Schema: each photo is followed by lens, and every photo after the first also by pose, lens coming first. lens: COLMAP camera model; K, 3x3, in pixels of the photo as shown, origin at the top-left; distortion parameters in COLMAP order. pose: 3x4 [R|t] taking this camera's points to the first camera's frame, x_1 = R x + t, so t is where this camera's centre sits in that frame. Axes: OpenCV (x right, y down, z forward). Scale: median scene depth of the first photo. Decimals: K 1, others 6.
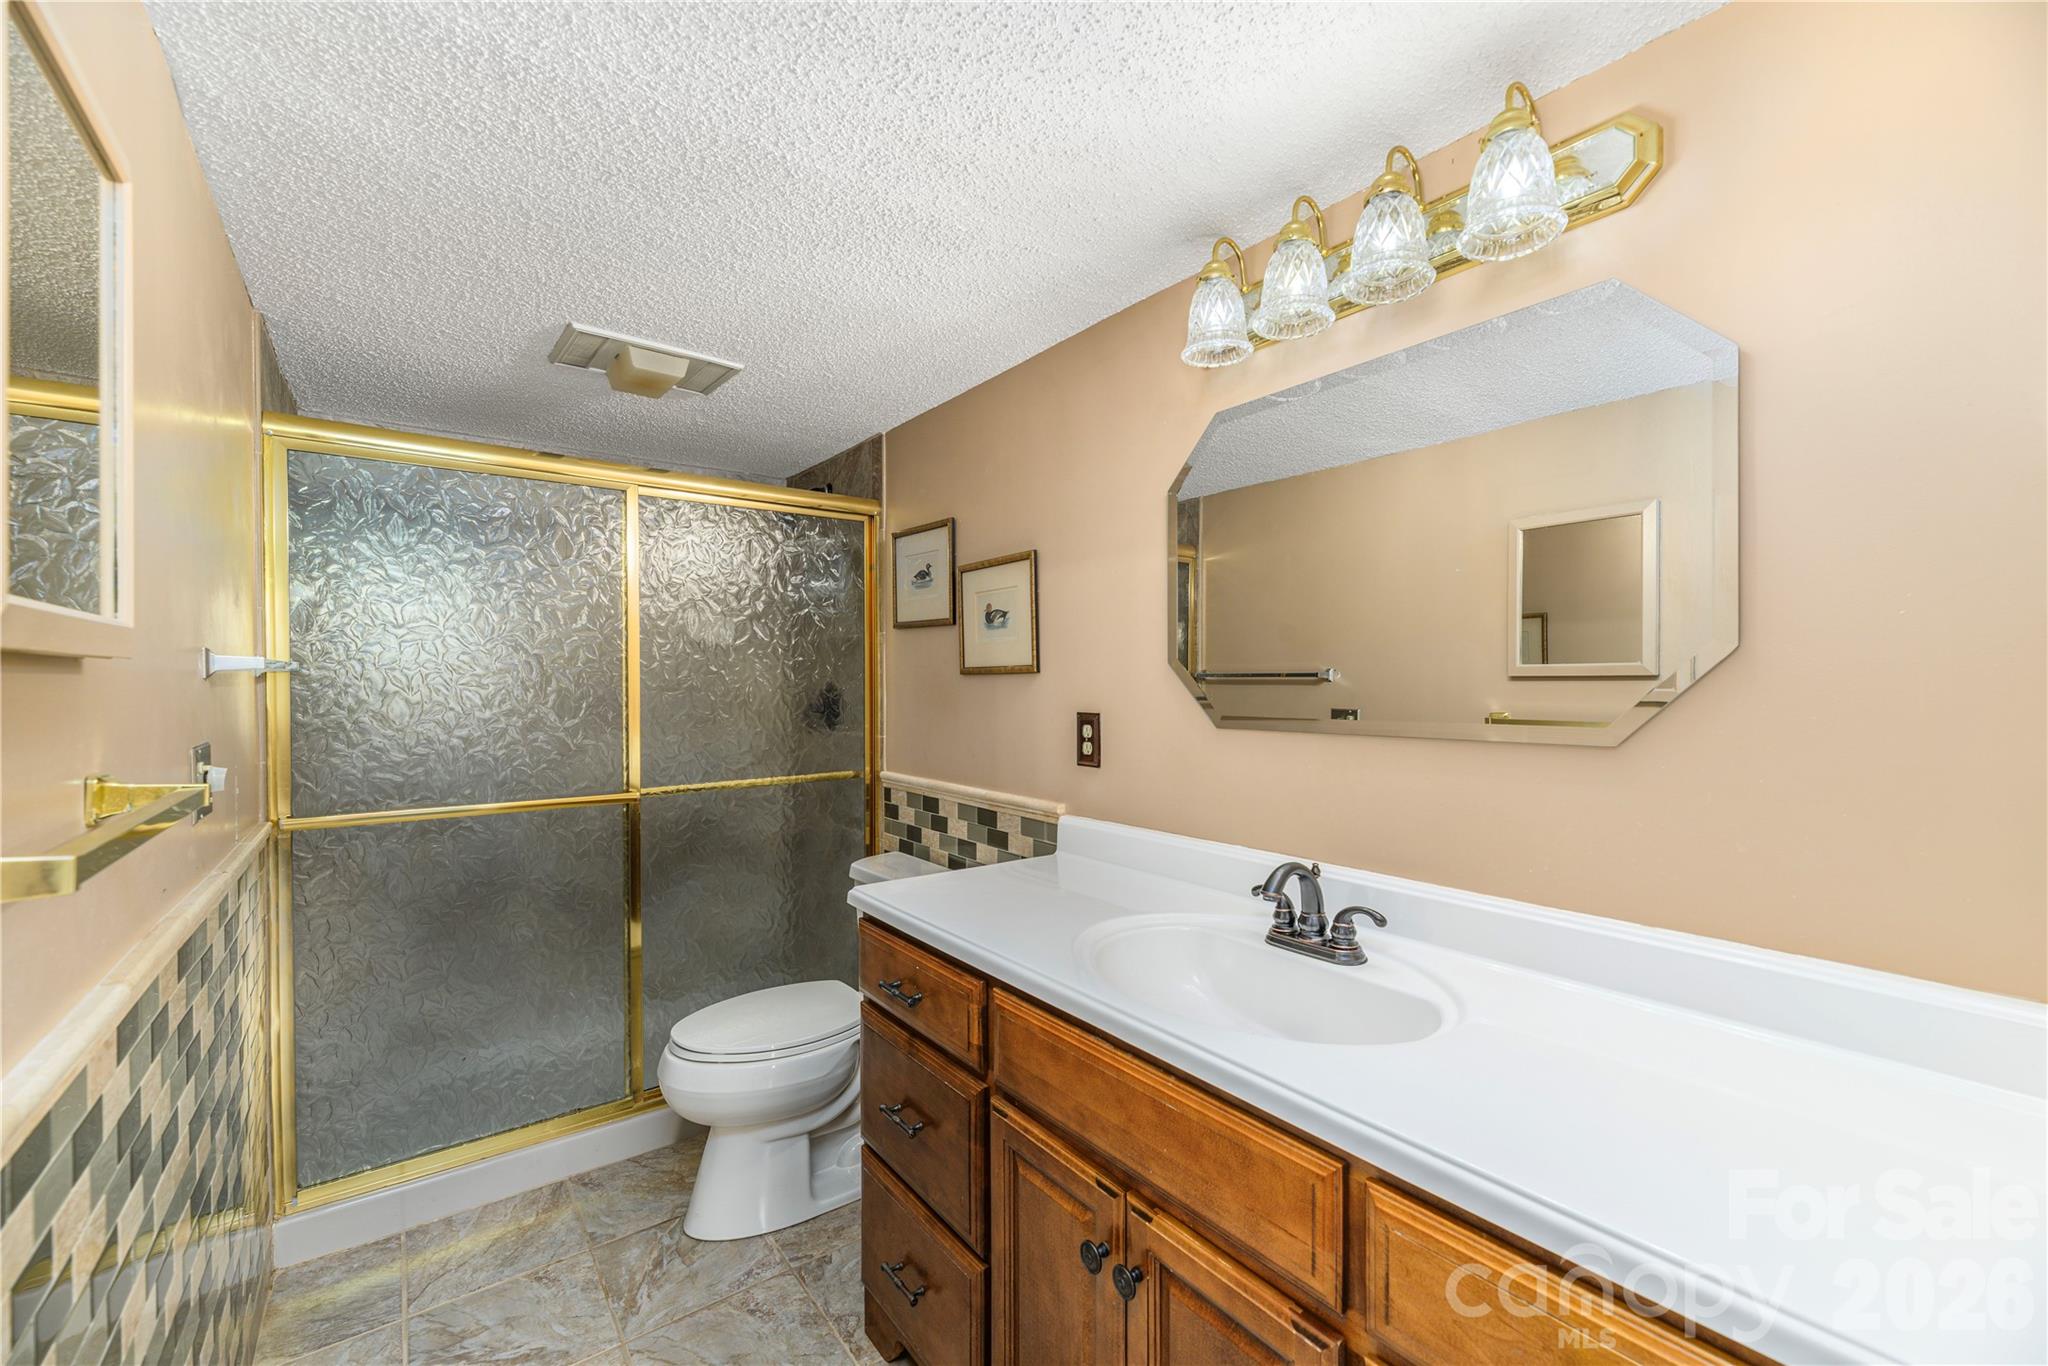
lens RADIAL K [[834.8, 0, 1038.0], [0, 834.8, 694.8], [0, 0, 1]] dist [0.003056, -0.000374]
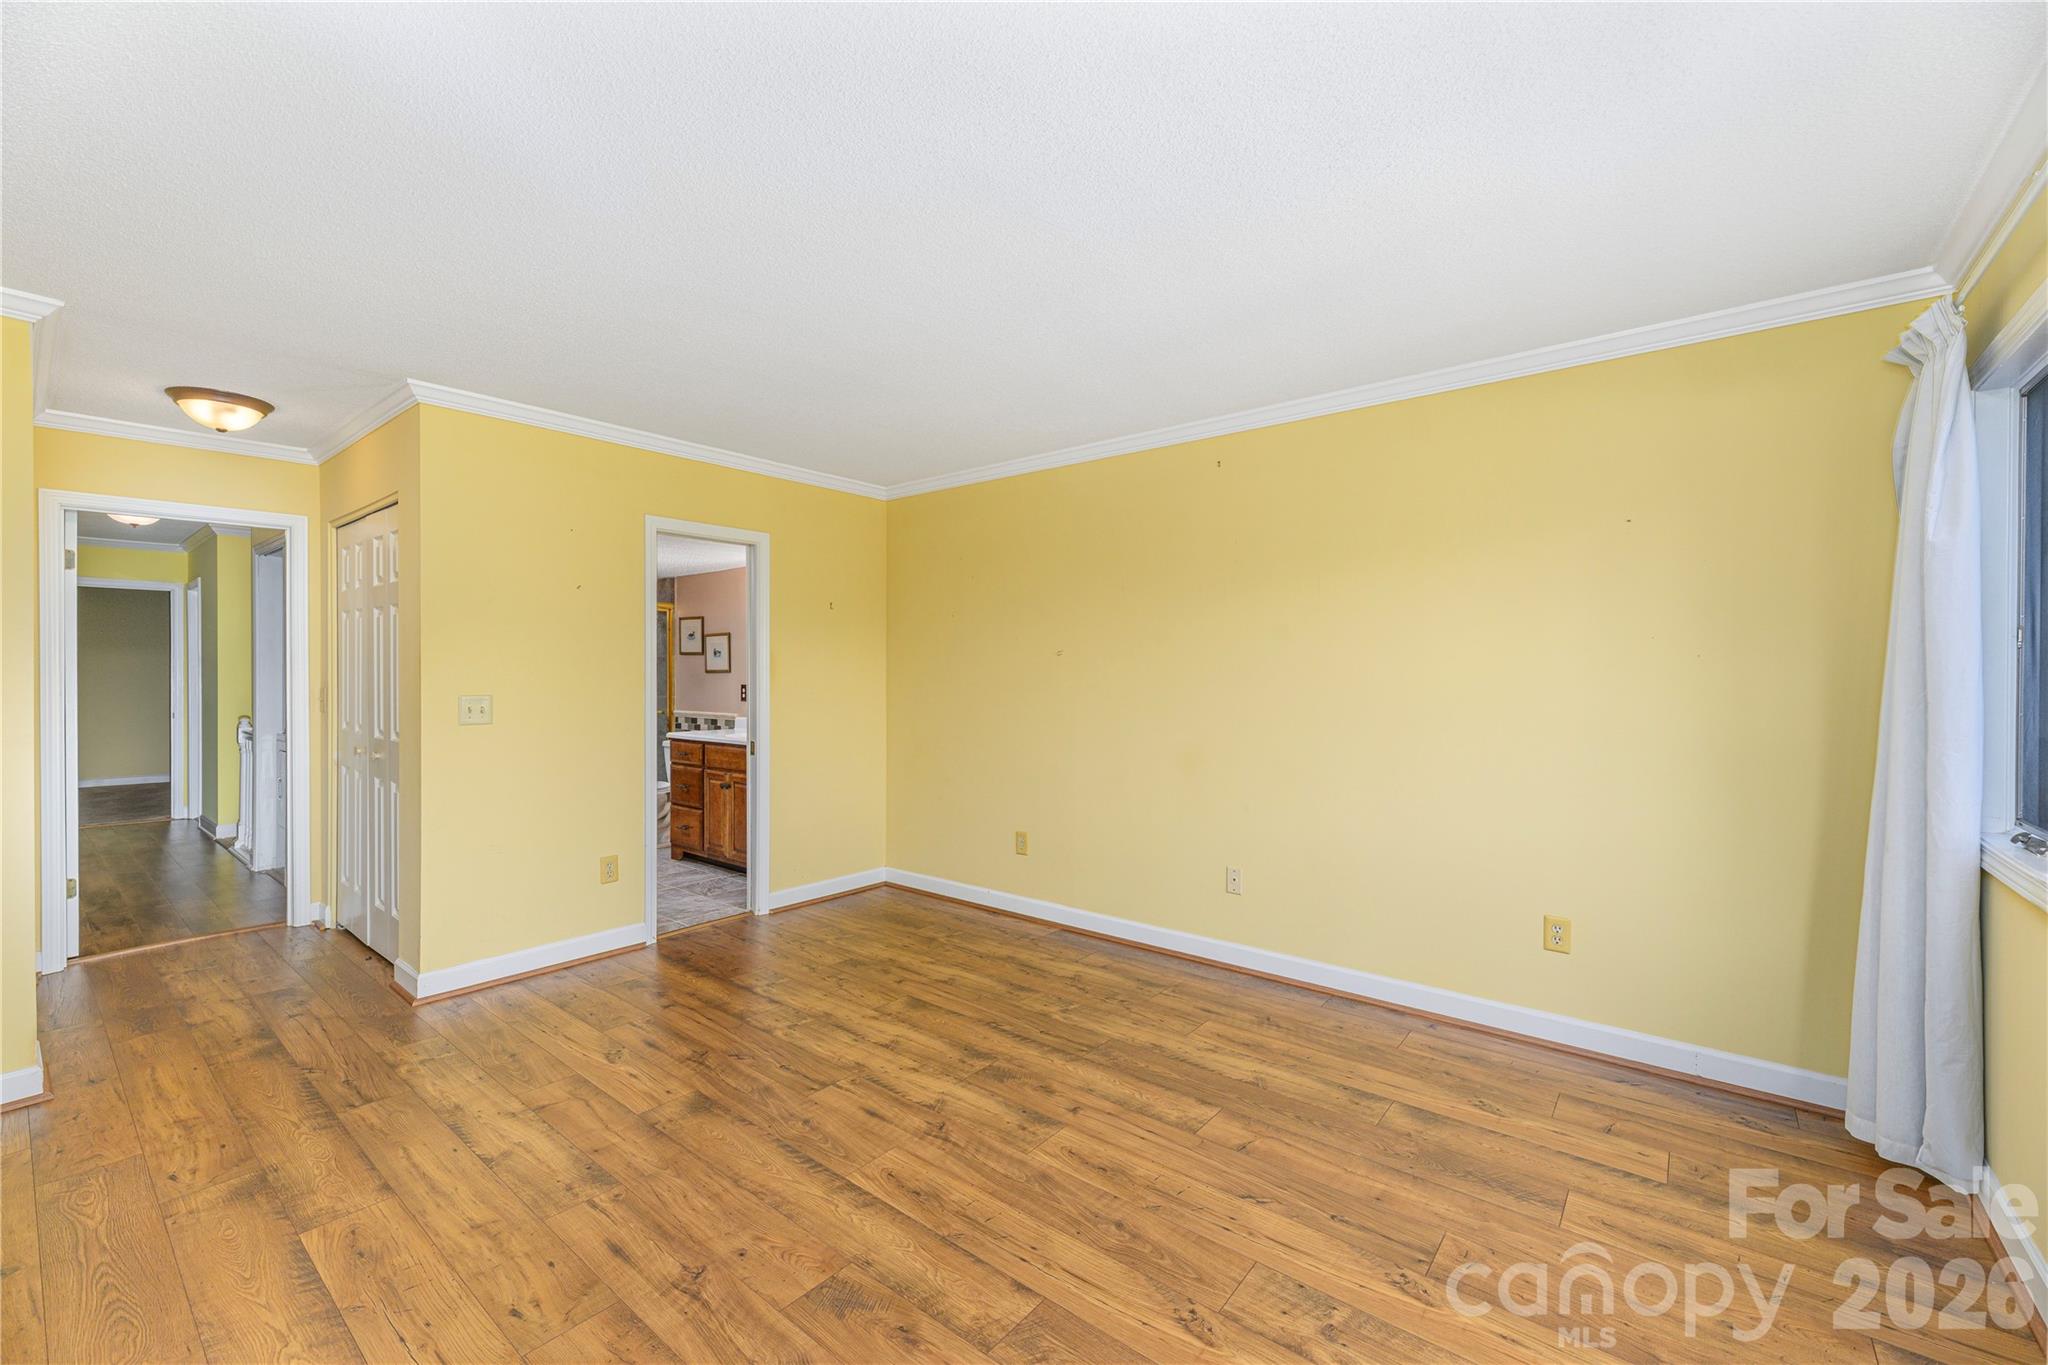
lens RADIAL K [[834.8, 0, 1019.7], [0, 834.8, 676.4], [0, 0, 1]] dist [0.003056, -0.000374]
pose [[0.975272, 0.001285, 0.221004, 0.314411], [0.001014, 0.999947, -0.010285, 0.018535], [-0.221005, 0.010255, 0.975219, -1.950022]]
